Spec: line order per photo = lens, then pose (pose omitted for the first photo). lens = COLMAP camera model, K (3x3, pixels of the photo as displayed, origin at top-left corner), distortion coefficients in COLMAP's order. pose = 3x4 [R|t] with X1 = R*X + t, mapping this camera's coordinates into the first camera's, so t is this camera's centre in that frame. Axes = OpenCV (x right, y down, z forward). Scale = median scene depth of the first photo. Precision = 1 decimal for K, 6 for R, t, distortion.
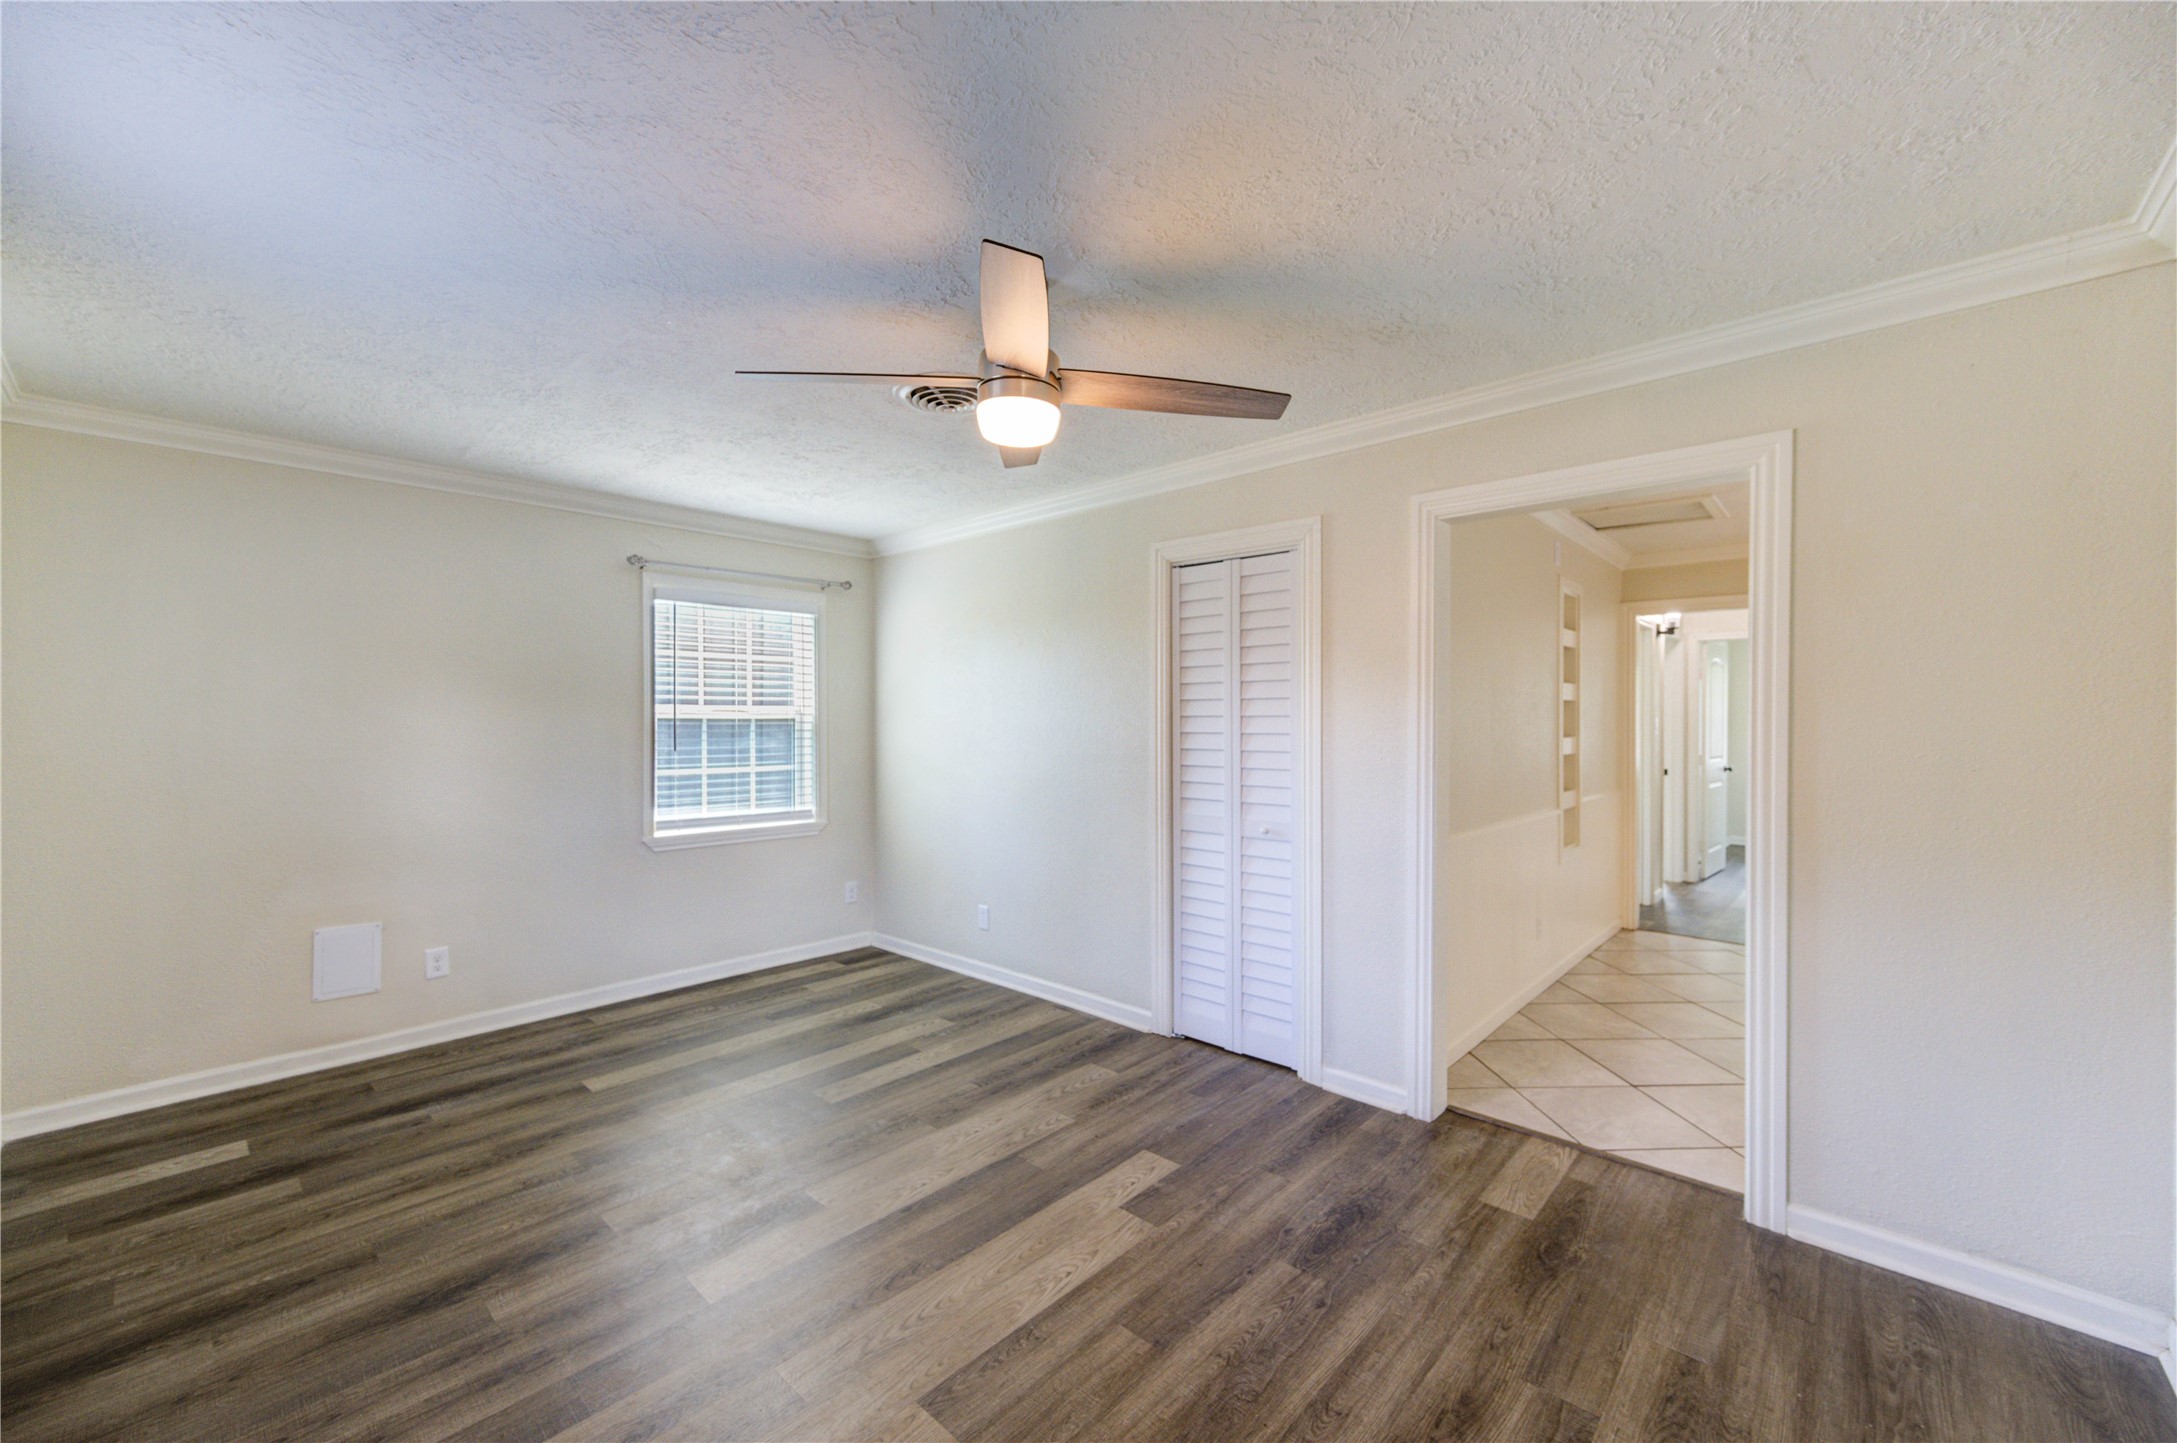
lens RADIAL K [[851.8, 0, 1098.4], [0, 851.8, 723.8], [0, 0, 1]] dist [0.001209, -0.000572]
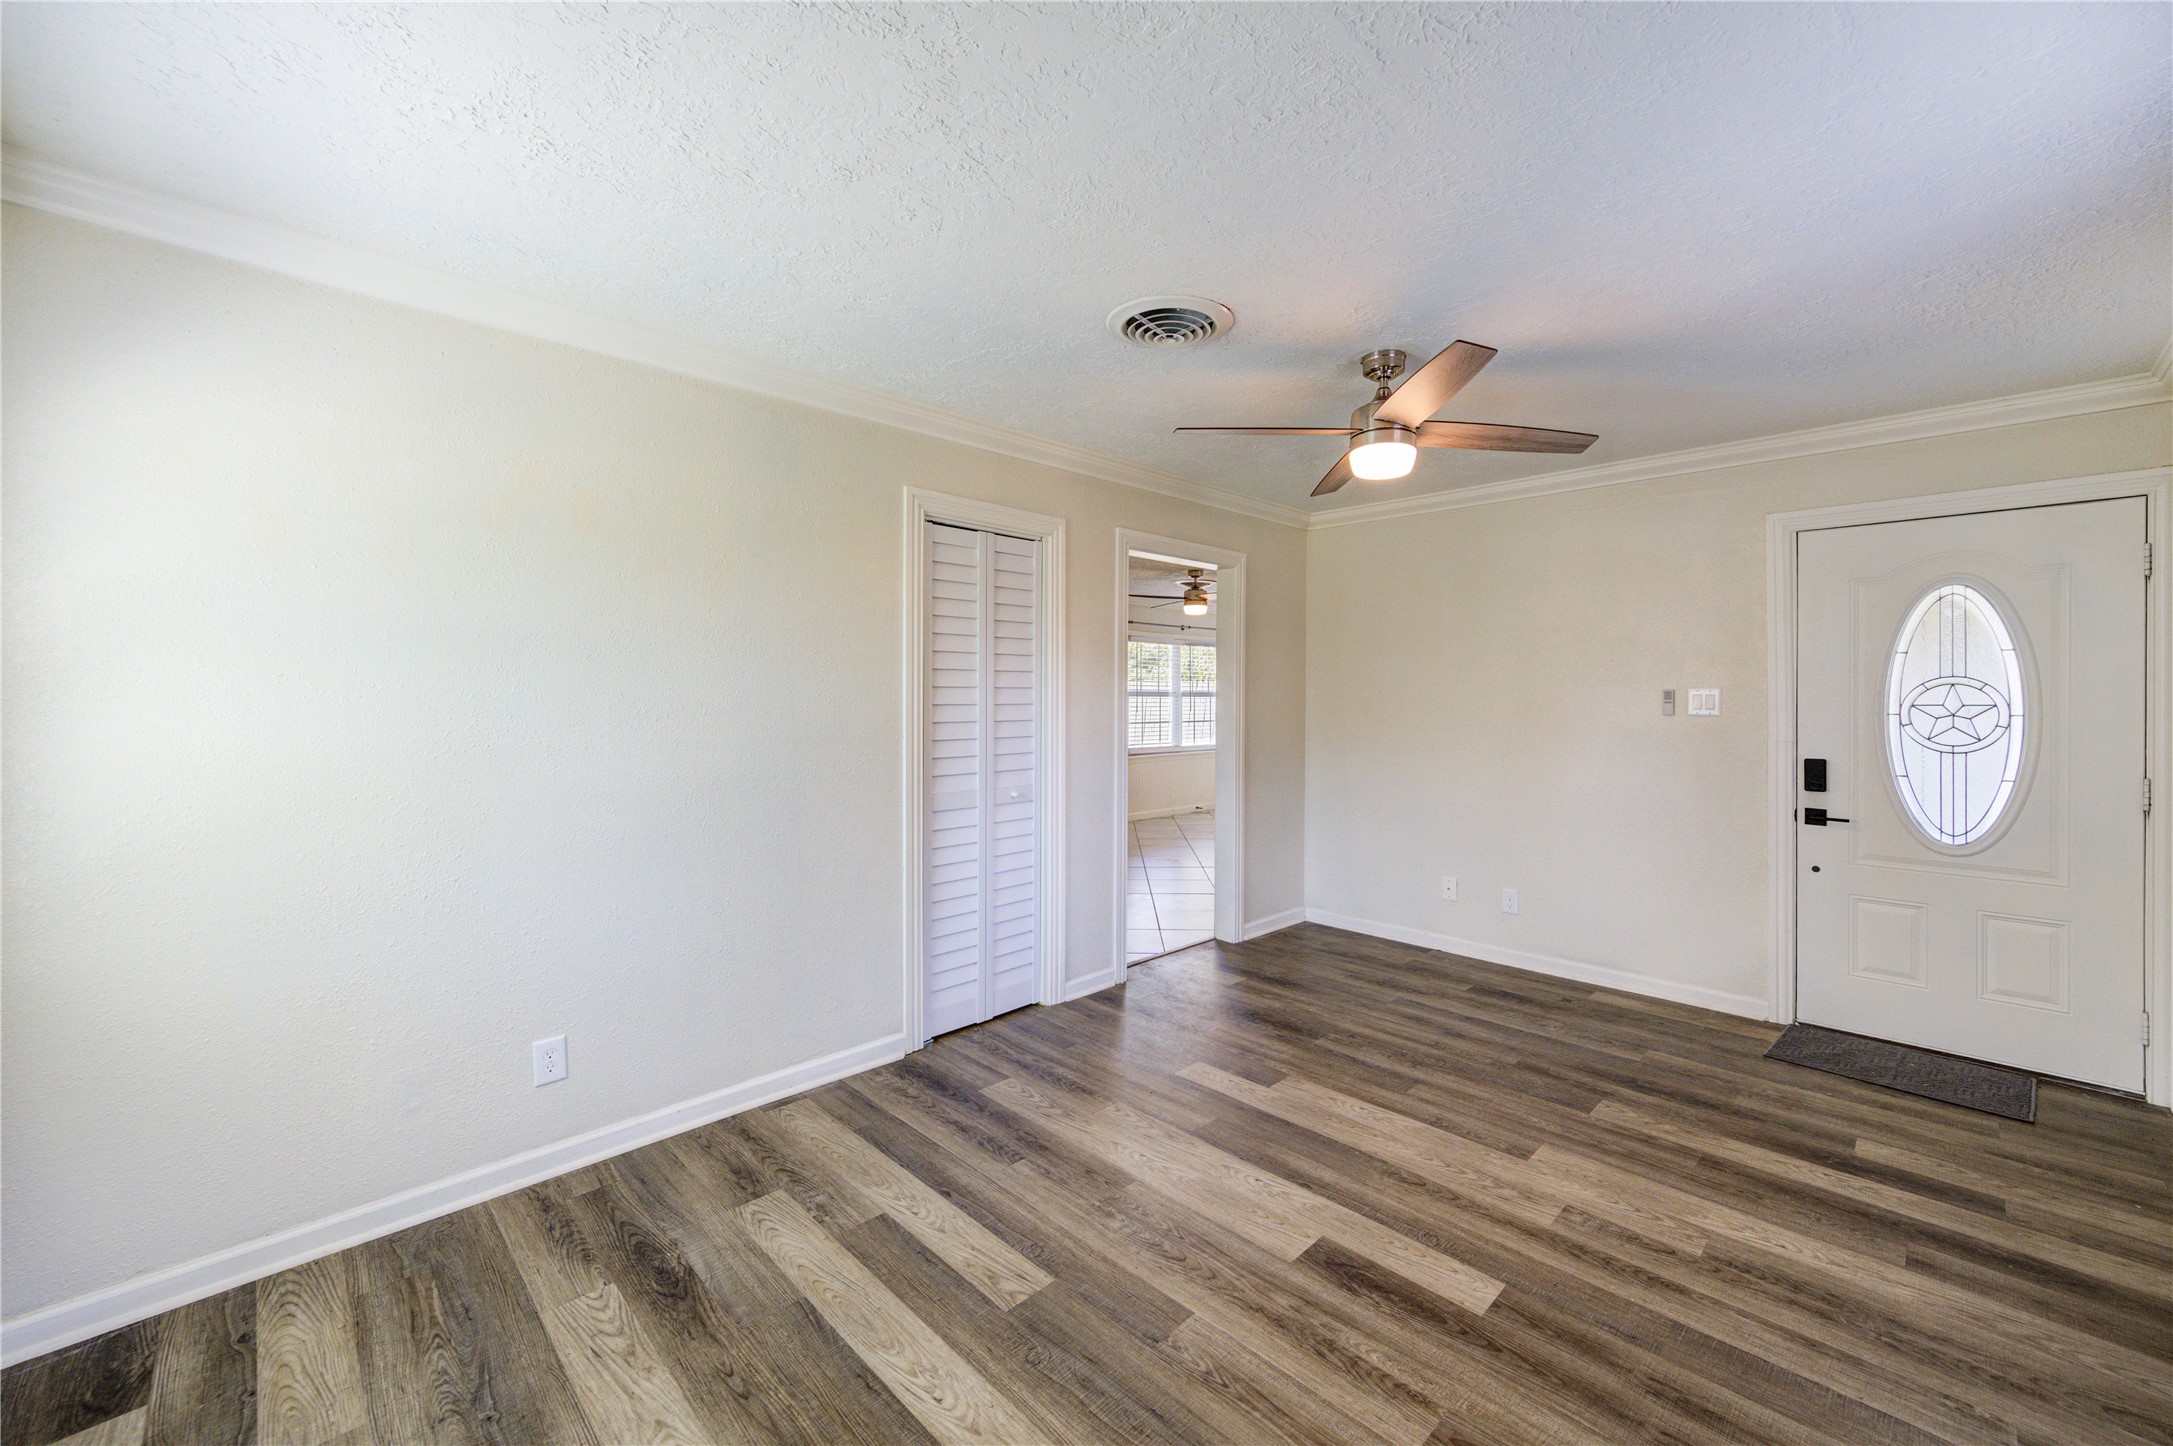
lens RADIAL K [[853.4, 0, 1095.5], [0, 853.4, 696.0], [0, 0, 1]] dist [0.001173, -0.000185]
pose [[0.051621, -0.002576, 0.998663, -0.858243], [0.001942, 0.999995, 0.002479, -0.001437], [-0.998665, 0.001811, 0.051625, 0.834576]]
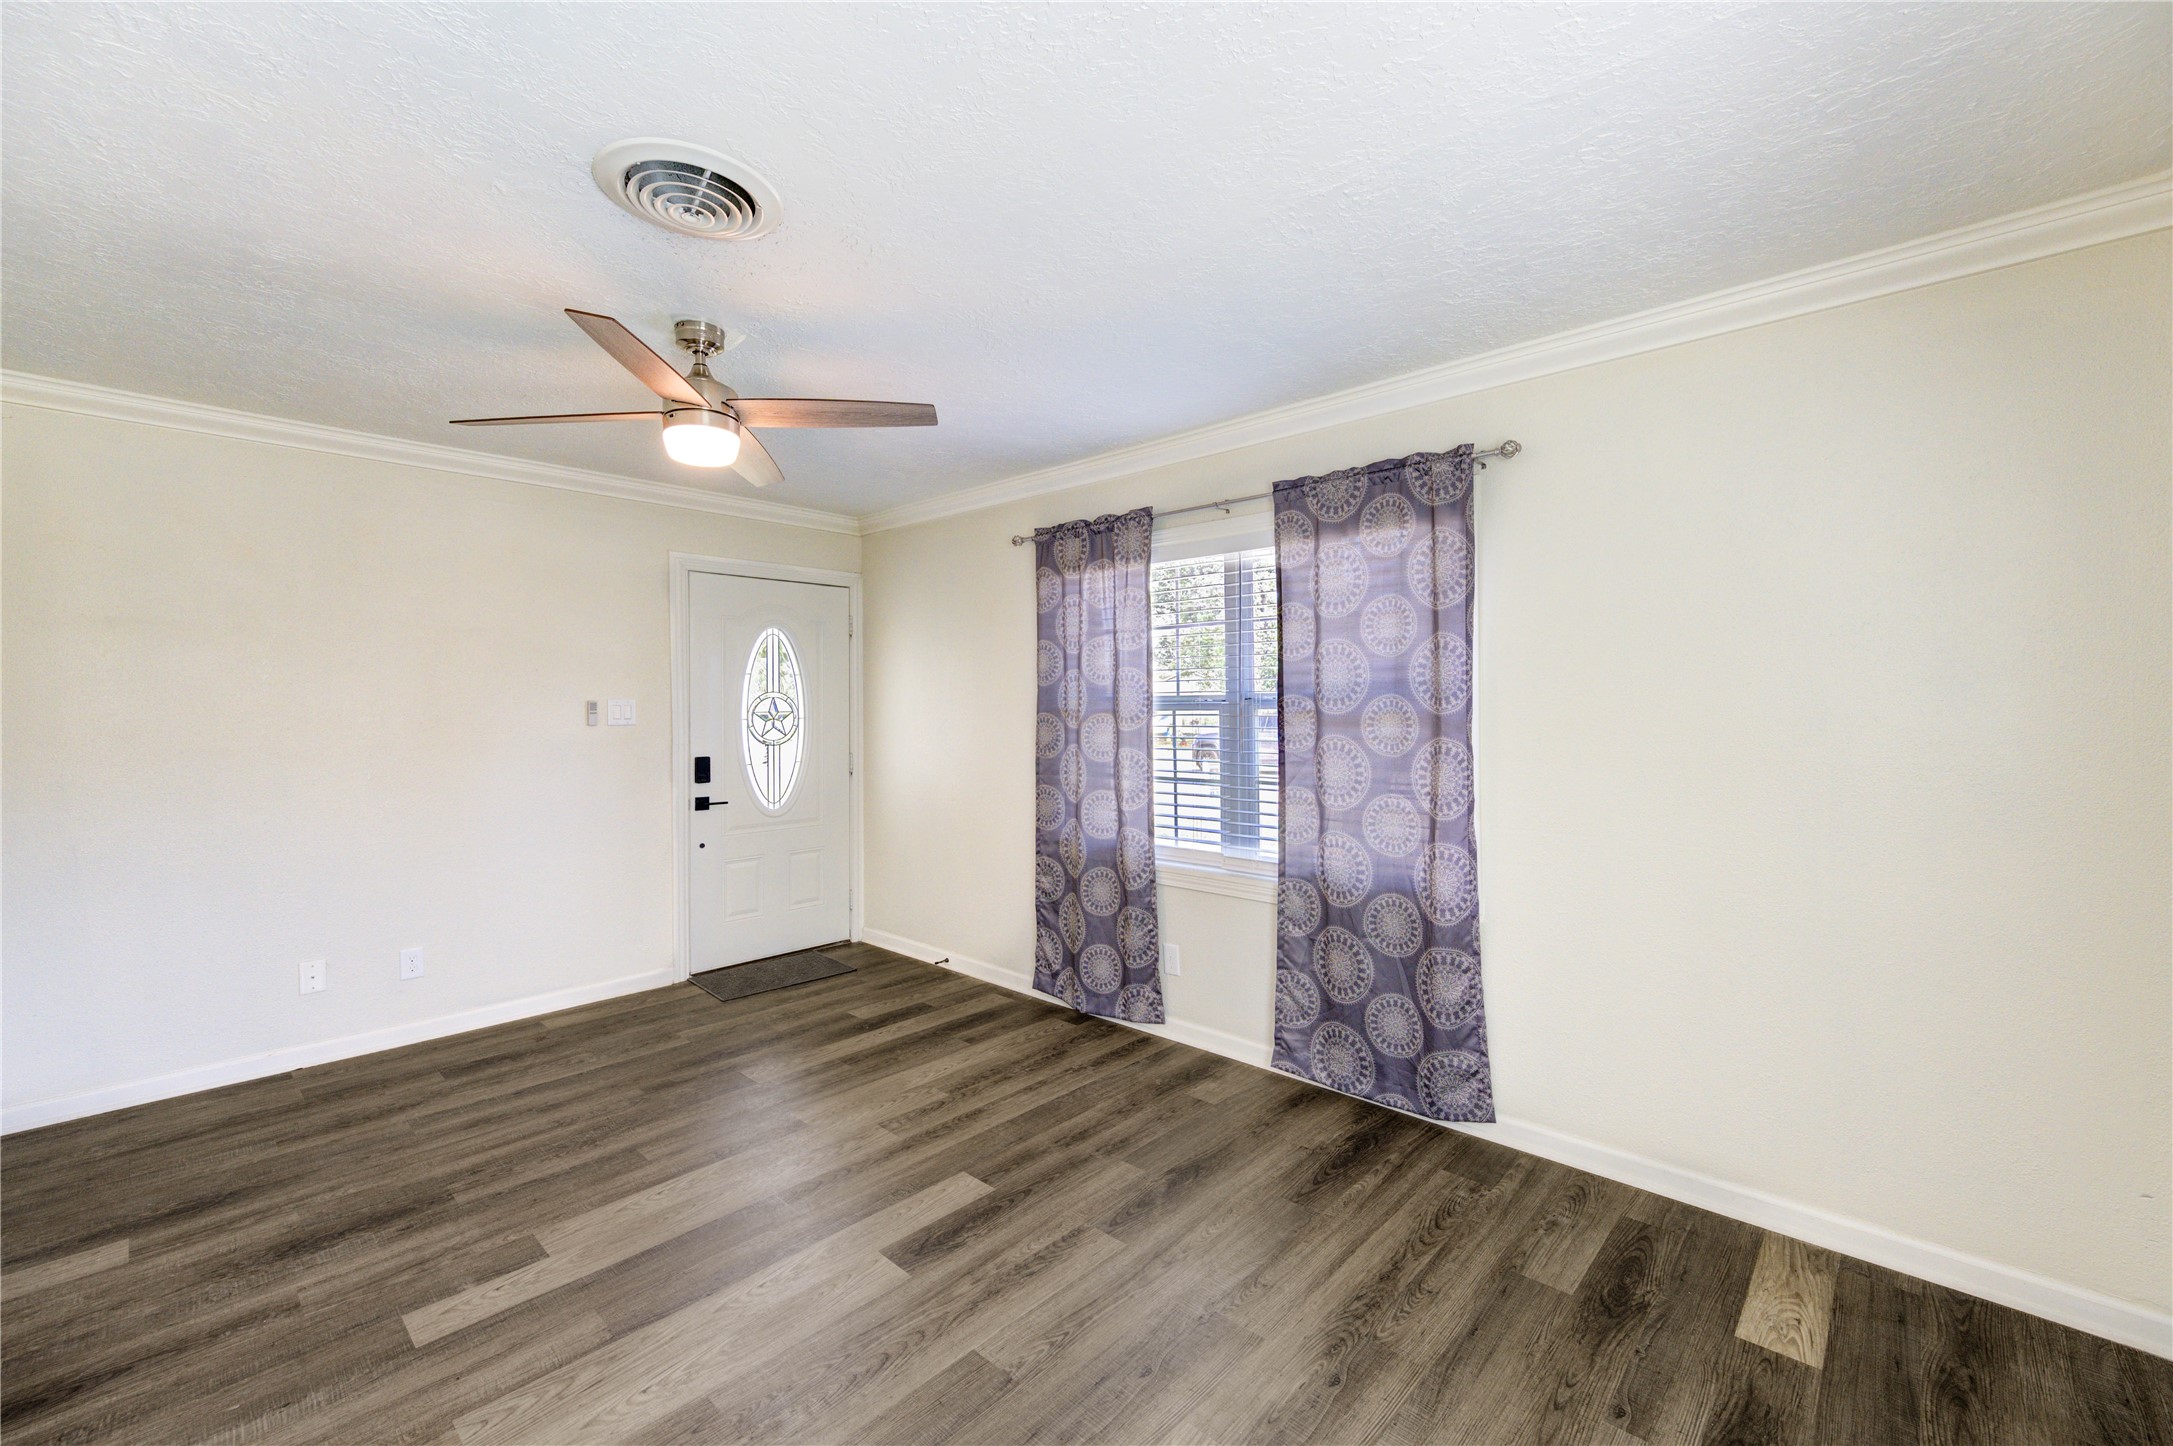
lens RADIAL K [[896.3, 0, 1095.6], [0, 896.3, 703.7], [0, 0, 1]] dist [0.000552, -0.000484]
pose [[-0.999948, 0.004706, 0.009088, -0.388973], [0.004751, 0.999977, 0.004942, -0.004718], [-0.009065, 0.004984, -0.999946, 1.352691]]
